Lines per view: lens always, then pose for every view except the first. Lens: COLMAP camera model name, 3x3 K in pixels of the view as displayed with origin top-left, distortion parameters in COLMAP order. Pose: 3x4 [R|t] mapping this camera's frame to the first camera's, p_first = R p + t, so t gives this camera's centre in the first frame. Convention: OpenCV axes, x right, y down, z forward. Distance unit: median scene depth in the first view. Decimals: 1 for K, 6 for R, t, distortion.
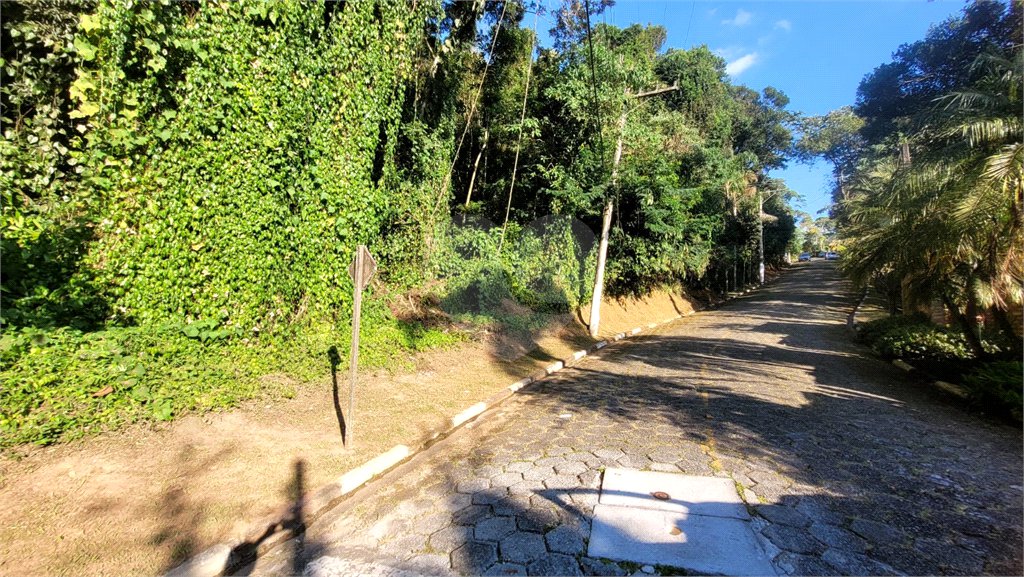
lens RADIAL K [[402.2, 0, 512.0], [0, 402.2, 288.5], [0, 0, 1]] dist [0.001988, -0.000542]
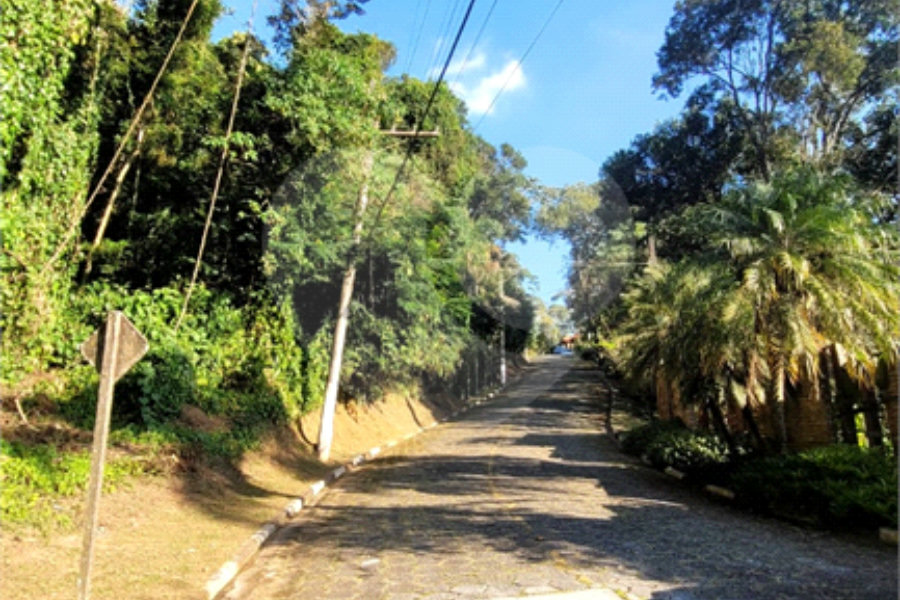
lens RADIAL K [[623.1, 0, 450.0], [0, 623.1, 300.0], [0, 0, 1]] dist [0.001448, -0.003056]
pose [[0.881150, 0.074802, 0.466882, -0.106155], [-0.006036, 0.989106, -0.147079, 0.005067], [-0.472798, 0.126781, 0.872003, -0.036481]]
